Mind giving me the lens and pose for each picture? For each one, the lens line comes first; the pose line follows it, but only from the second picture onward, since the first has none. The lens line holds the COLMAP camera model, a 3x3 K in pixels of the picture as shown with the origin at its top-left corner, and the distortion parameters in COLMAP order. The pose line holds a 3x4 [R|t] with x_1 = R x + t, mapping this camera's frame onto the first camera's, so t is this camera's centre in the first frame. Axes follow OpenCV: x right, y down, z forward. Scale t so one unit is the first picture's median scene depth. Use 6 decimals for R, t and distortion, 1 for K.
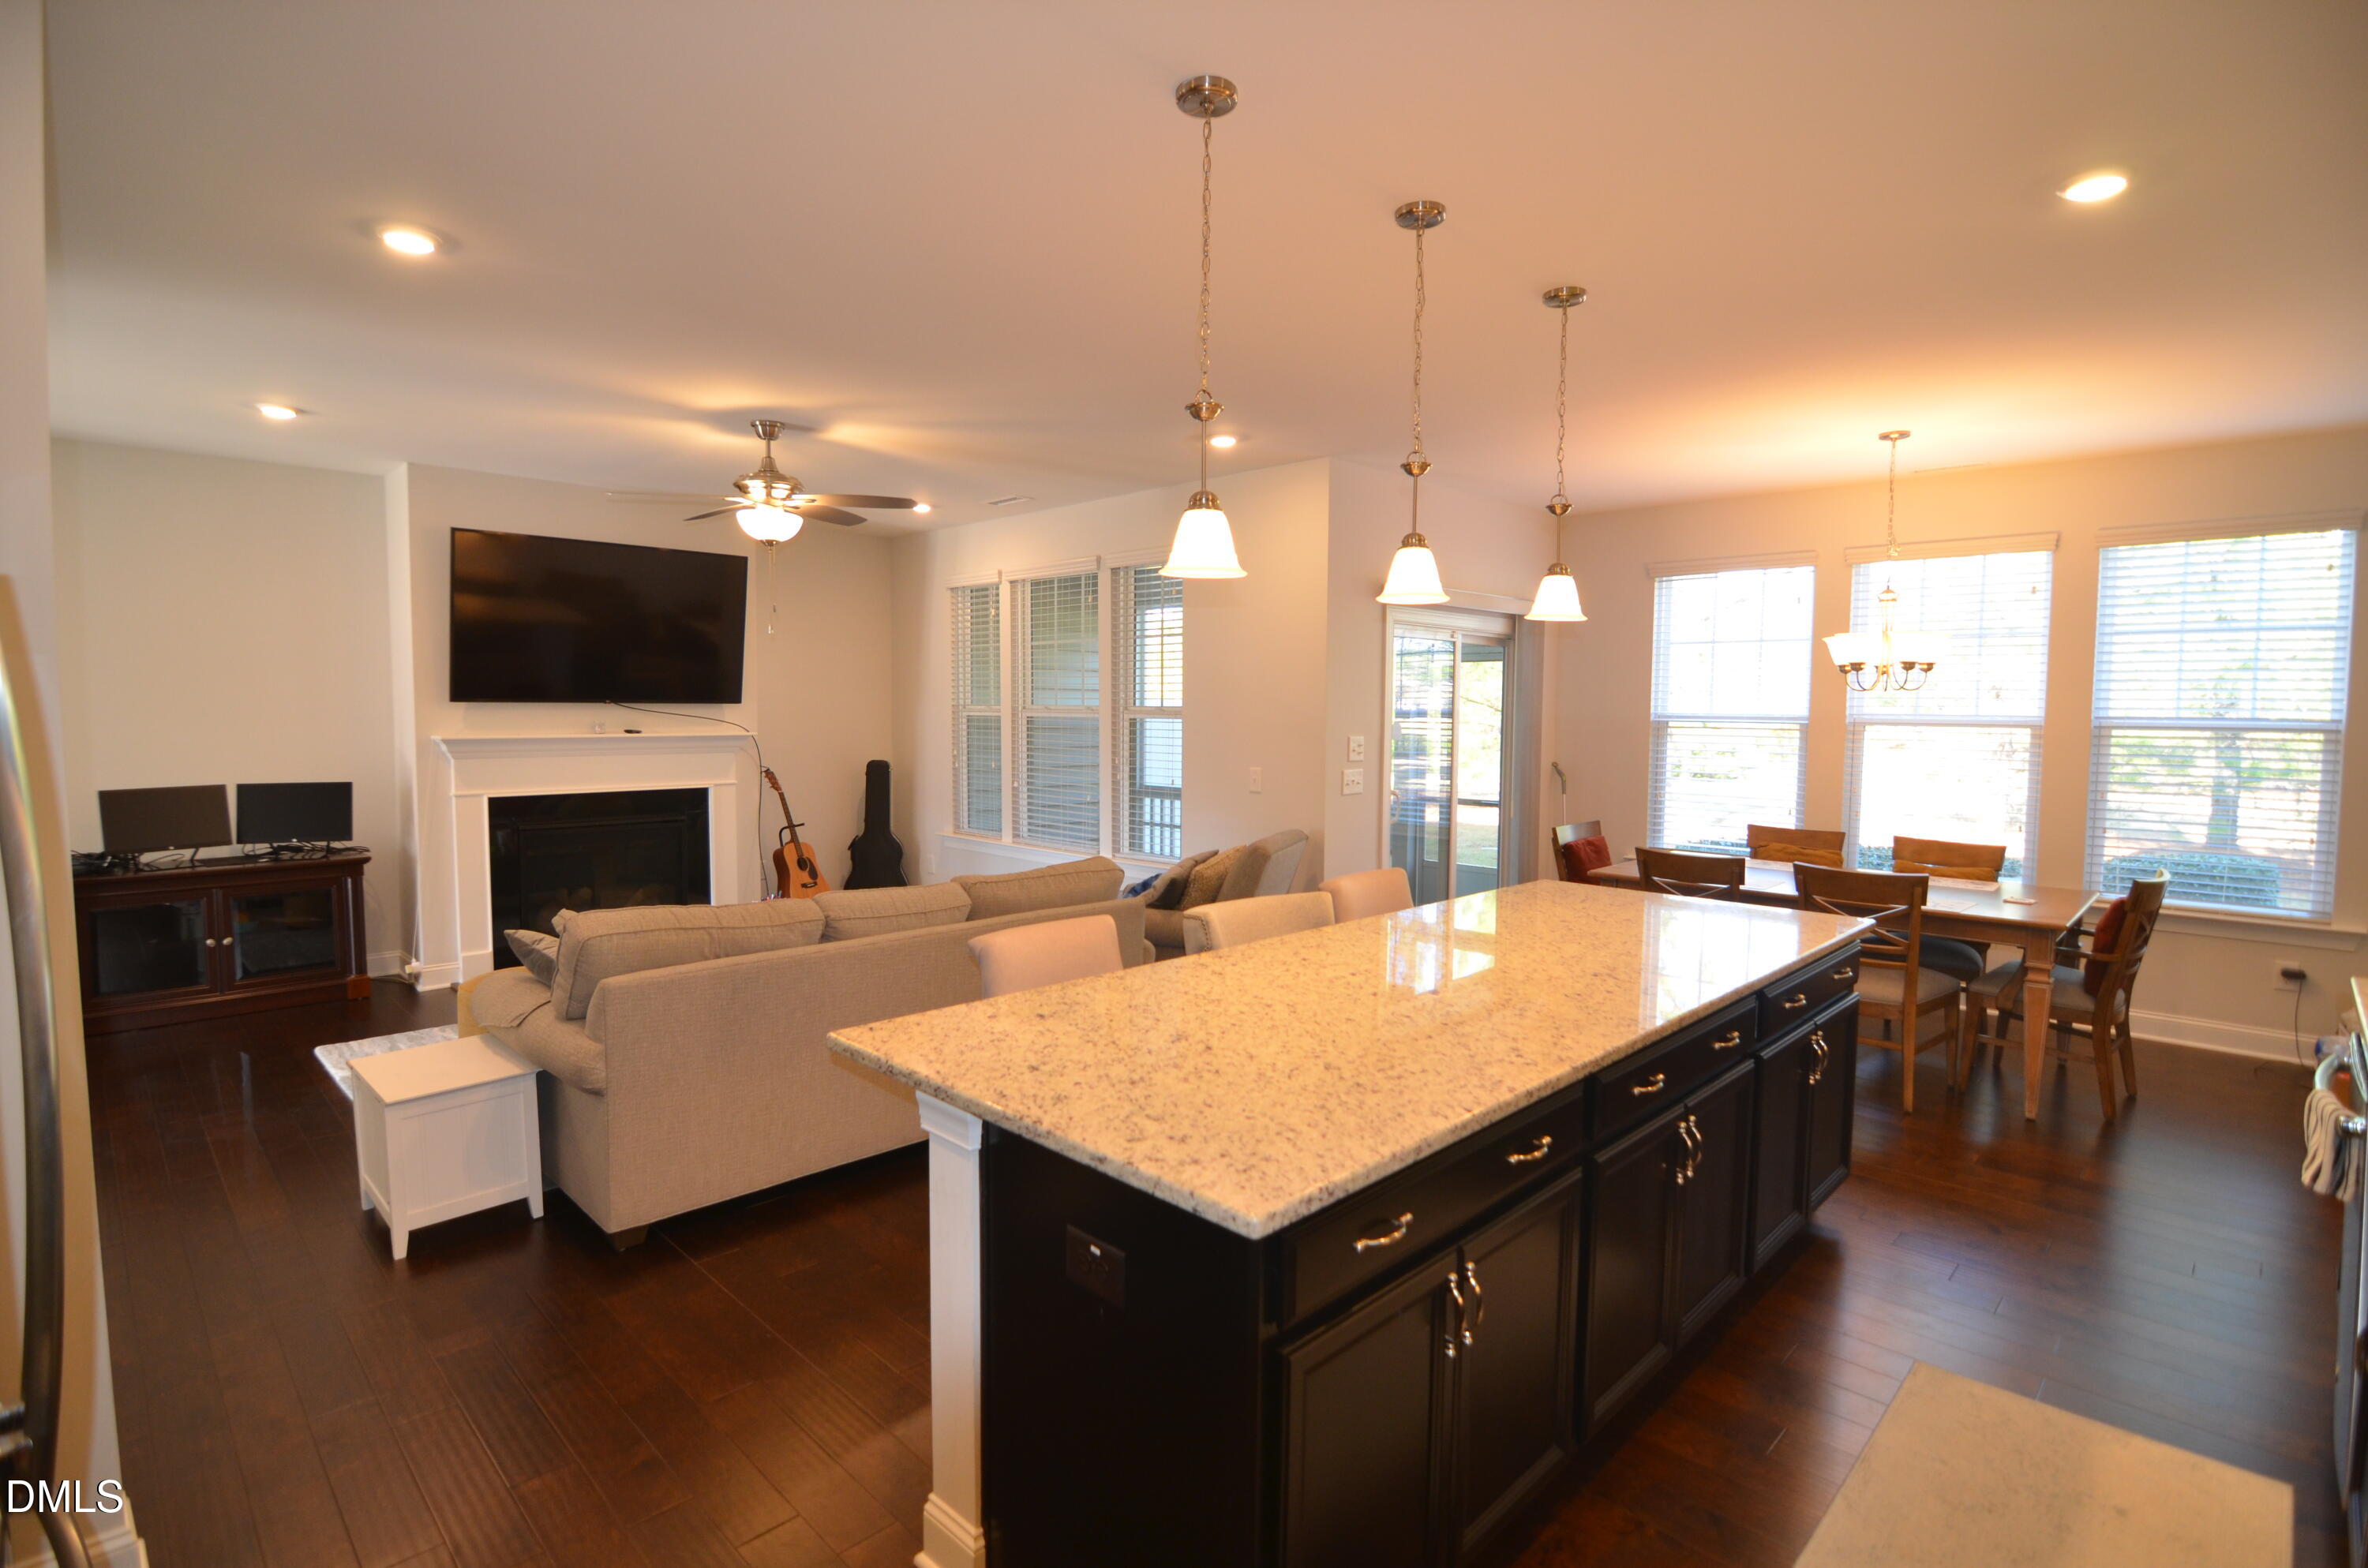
lens RADIAL K [[1133.9, 0, 1174.9], [0, 1133.9, 779.8], [0, 0, 1]] dist [-0.013613, -0.005281]
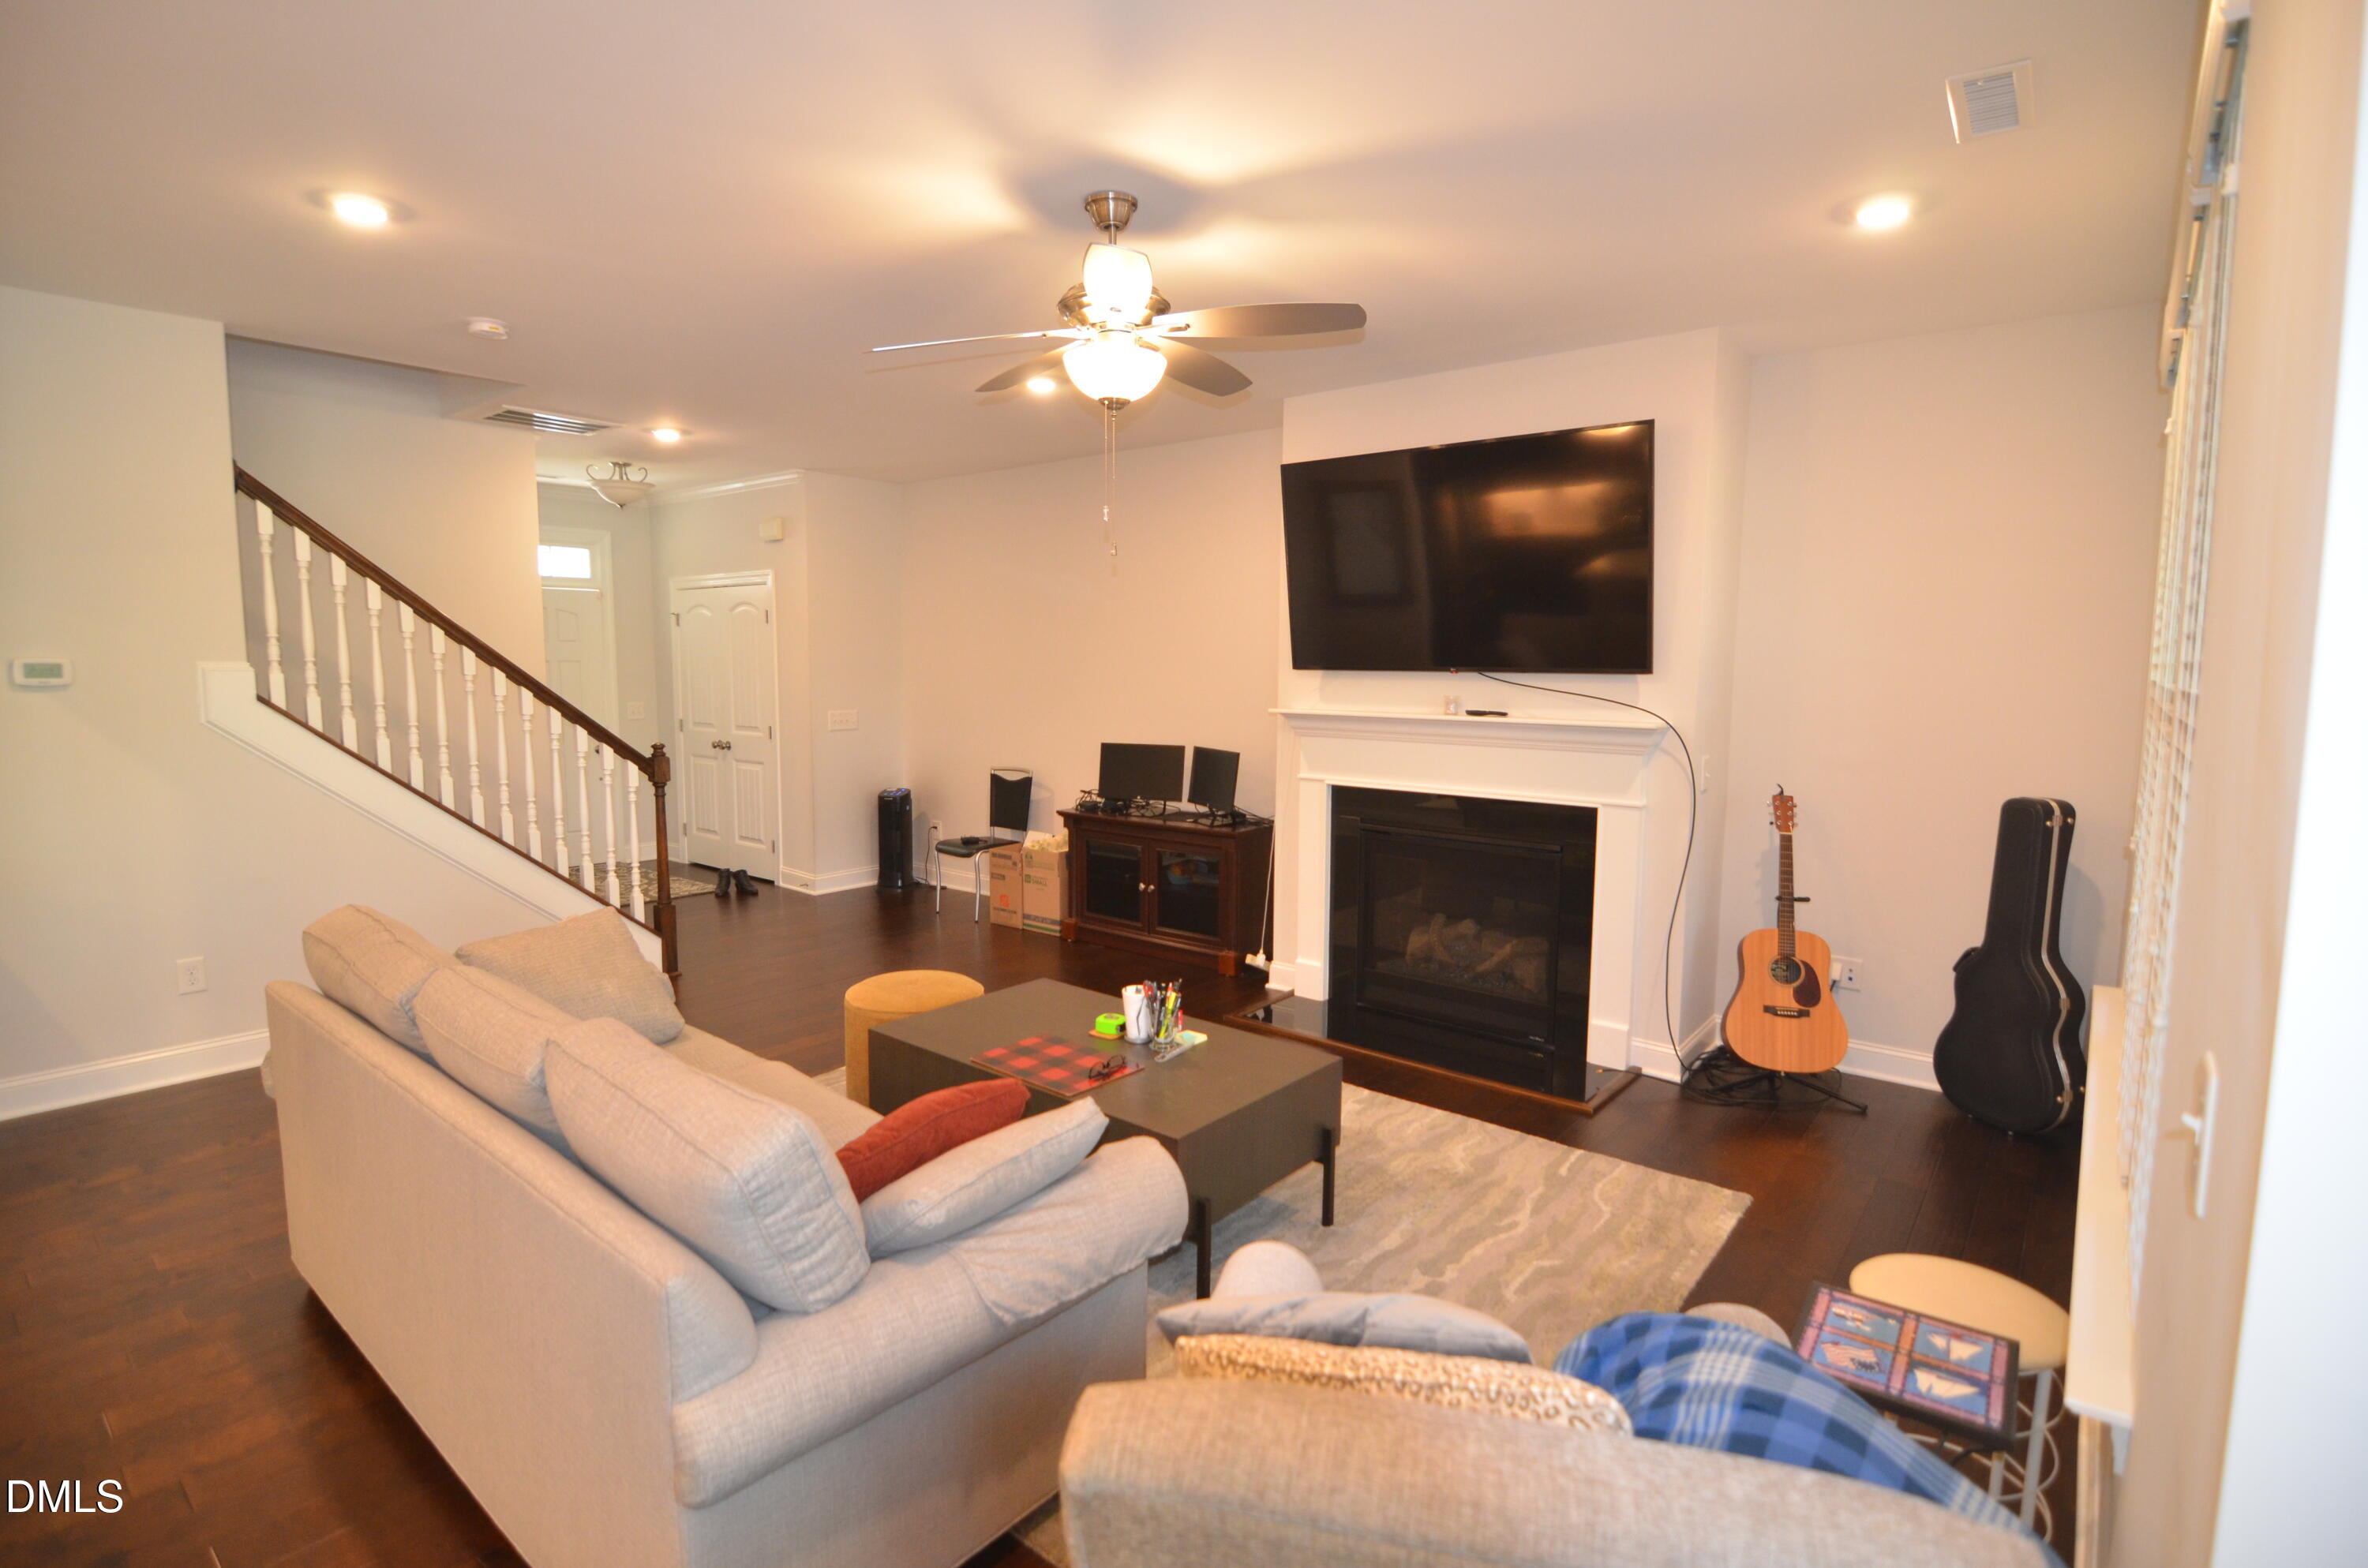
lens RADIAL K [[1133.9, 0, 1170.6], [0, 1133.9, 788.3], [0, 0, 1]] dist [-0.013613, -0.005281]
pose [[0.100549, 0.103694, -0.989514, 0.246156], [-0.071730, 0.992721, 0.096741, -0.064455], [0.992343, 0.061250, 0.107255, 0.947157]]
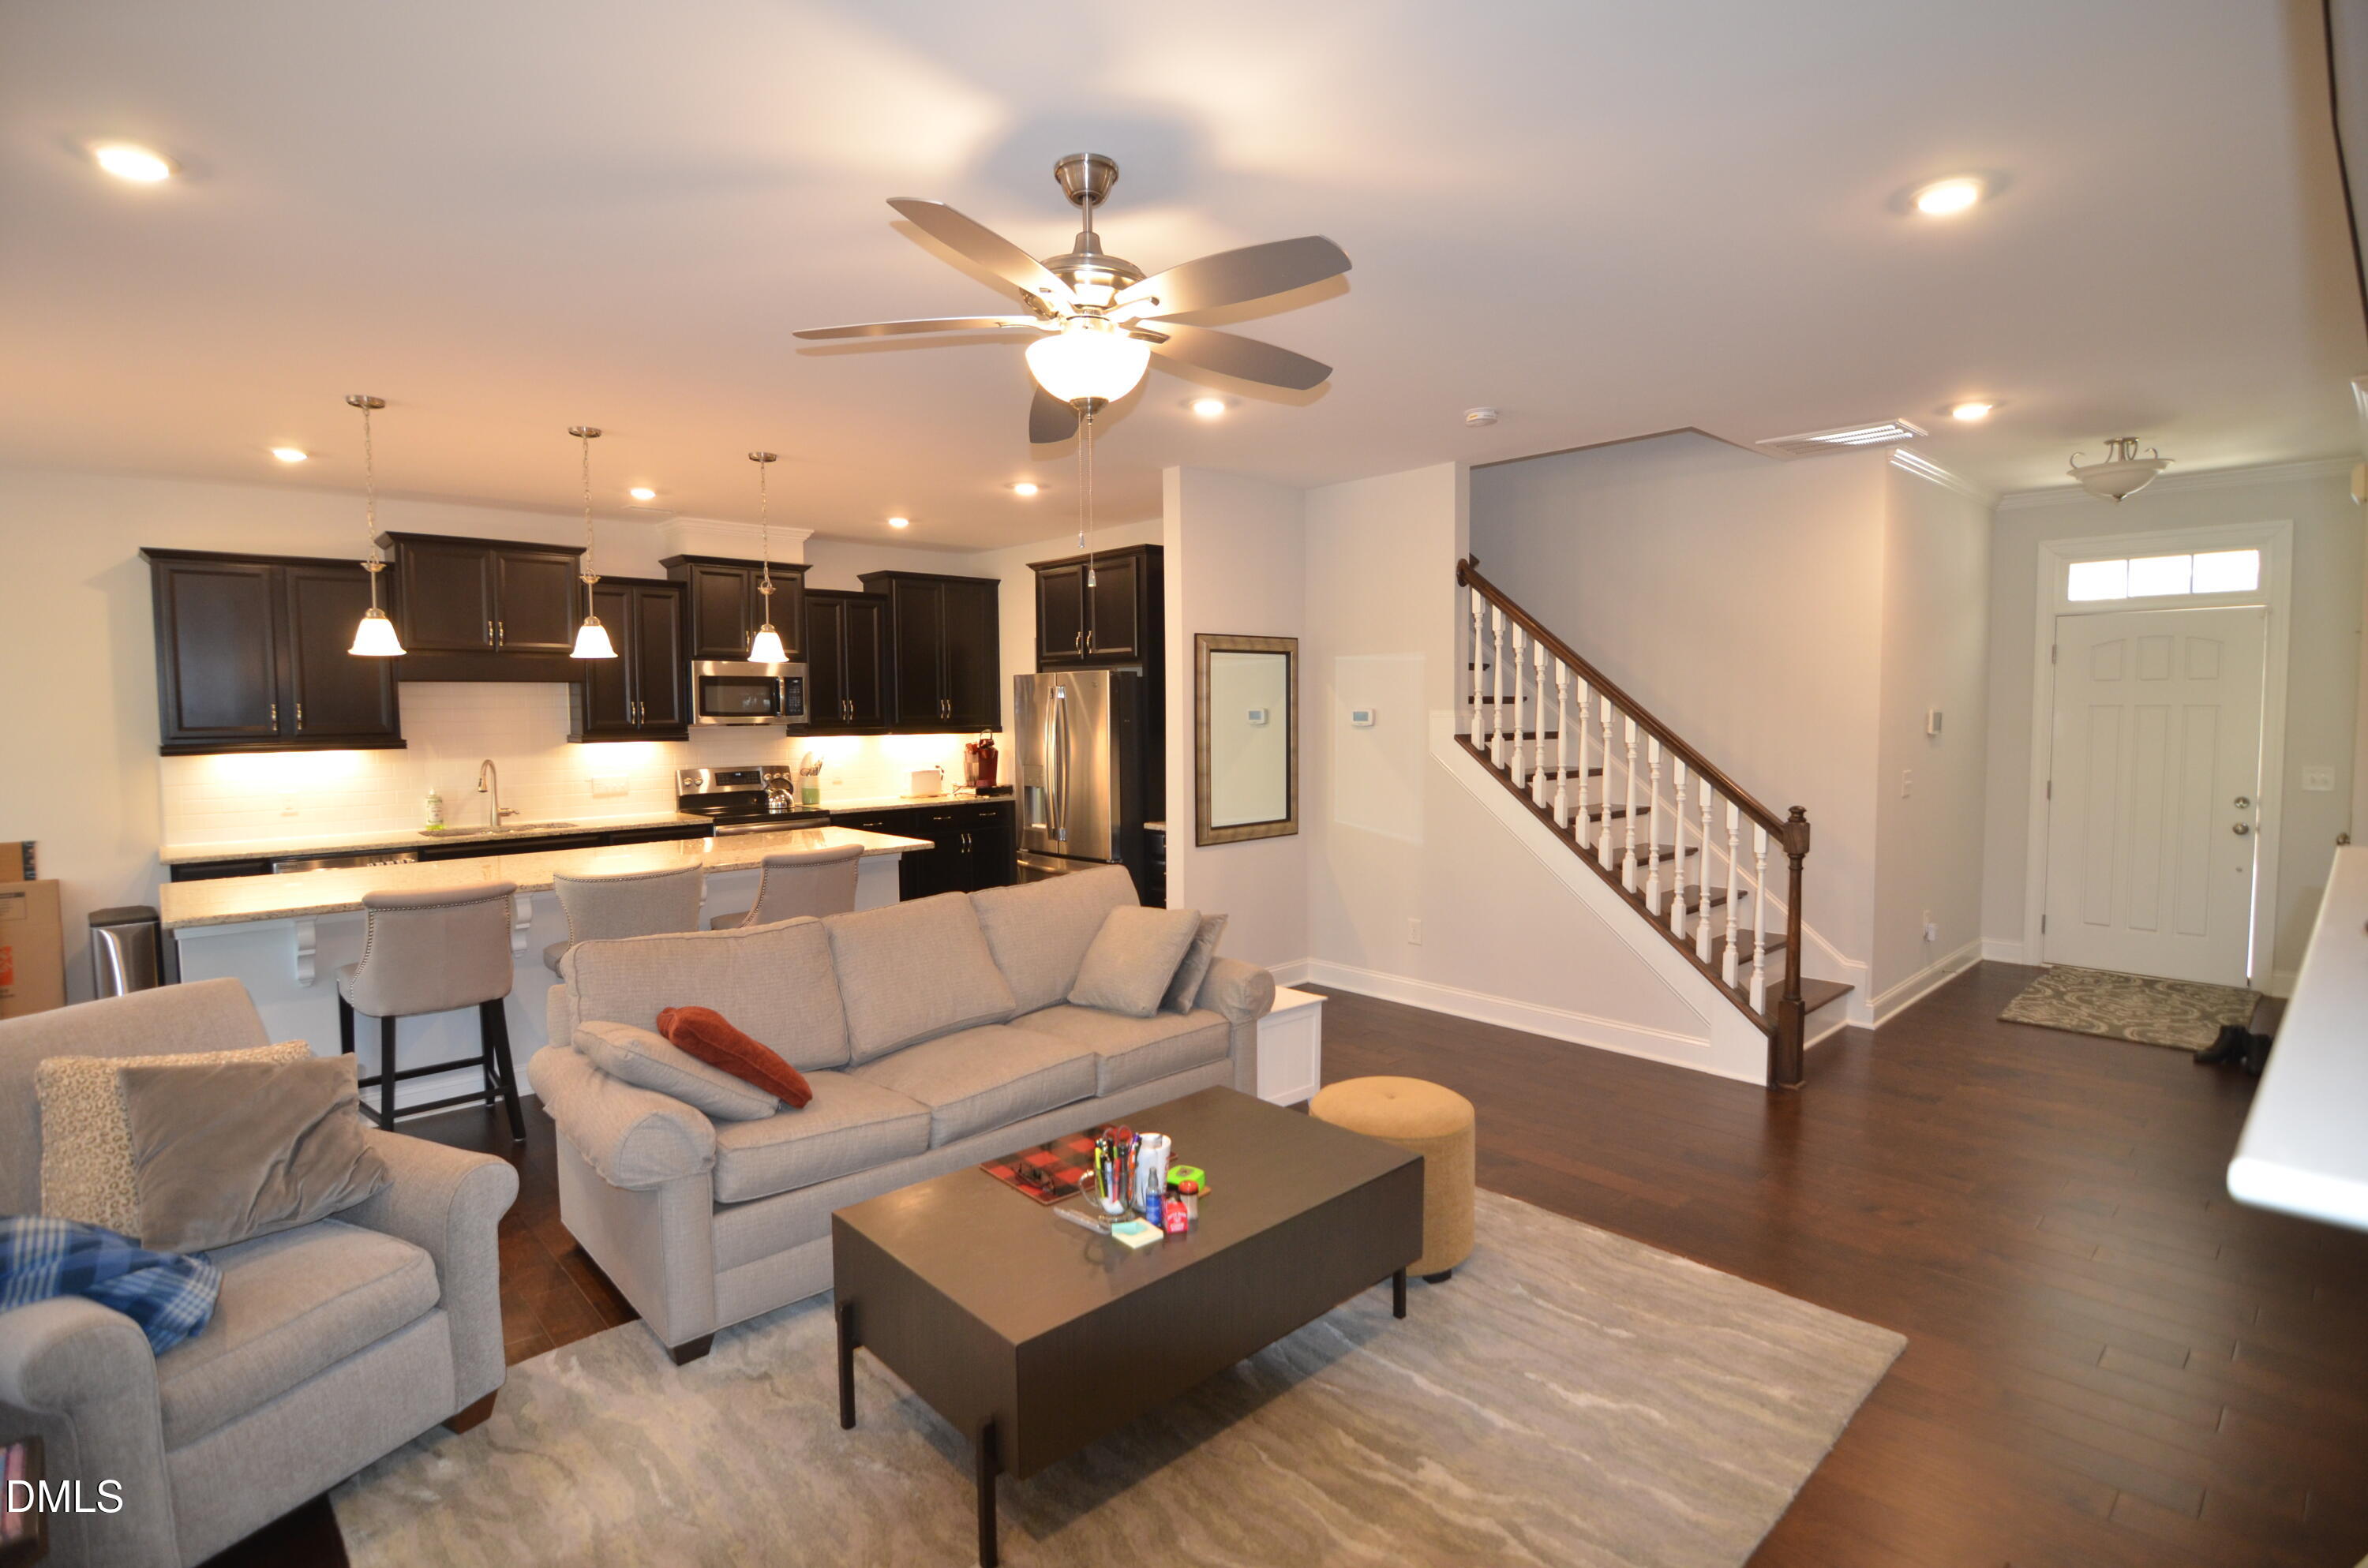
lens RADIAL K [[1133.9, 0, 1181.1], [0, 1133.9, 781.0], [0, 0, 1]] dist [-0.013613, -0.005281]
pose [[-0.999313, -0.001549, 0.037029, -0.414953], [0.003425, 0.990992, 0.133879, -0.108978], [-0.036902, 0.133914, -0.990306, 1.473330]]
